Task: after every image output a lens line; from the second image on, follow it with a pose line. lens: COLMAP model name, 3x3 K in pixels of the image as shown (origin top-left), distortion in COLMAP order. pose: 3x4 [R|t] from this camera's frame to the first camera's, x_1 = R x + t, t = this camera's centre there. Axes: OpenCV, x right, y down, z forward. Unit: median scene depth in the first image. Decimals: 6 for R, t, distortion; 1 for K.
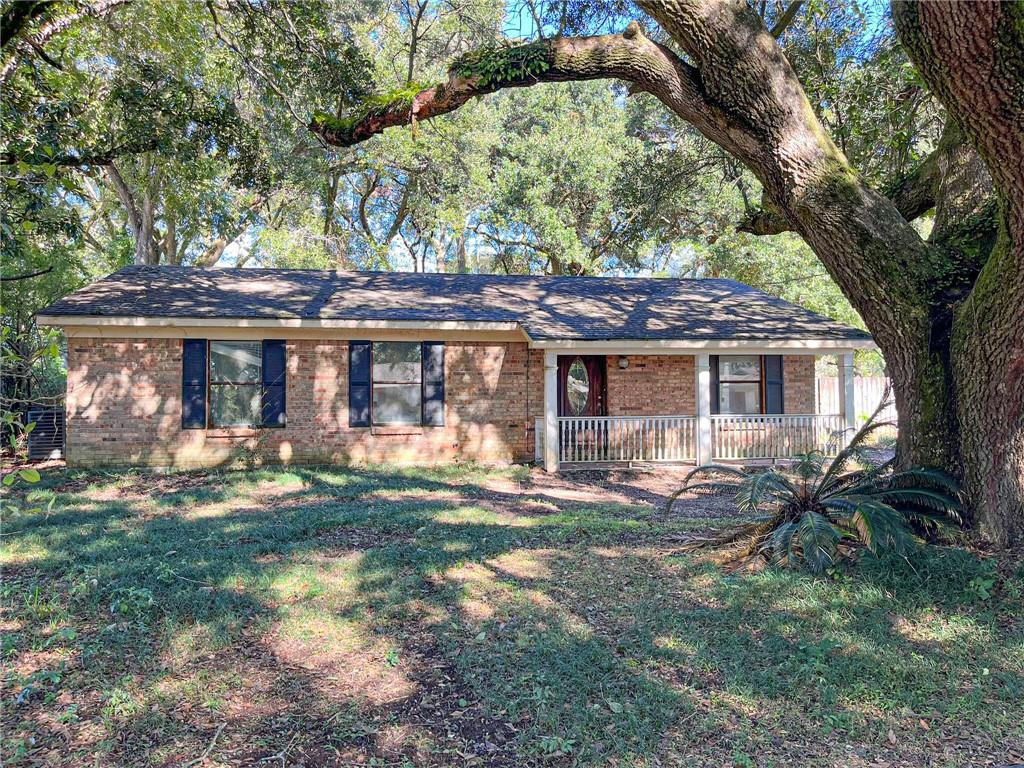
lens RADIAL K [[783.9, 0, 510.3], [0, 783.9, 383.7], [0, 0, 1]] dist [0.005161, -0.000459]
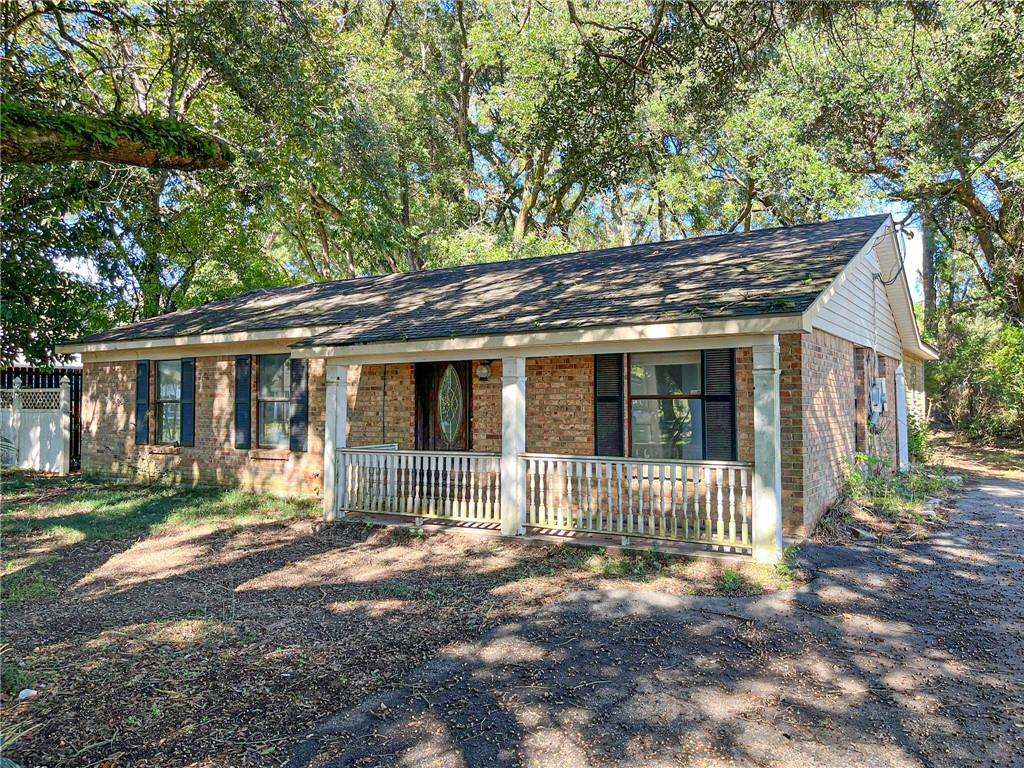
lens RADIAL K [[783.9, 0, 511.7], [0, 783.9, 381.8], [0, 0, 1]] dist [0.005161, -0.000459]
pose [[0.754853, -0.014333, -0.655738, 0.650069], [0.016985, 0.999853, -0.002303, -0.015789], [0.655675, -0.009400, 0.754985, 0.511752]]
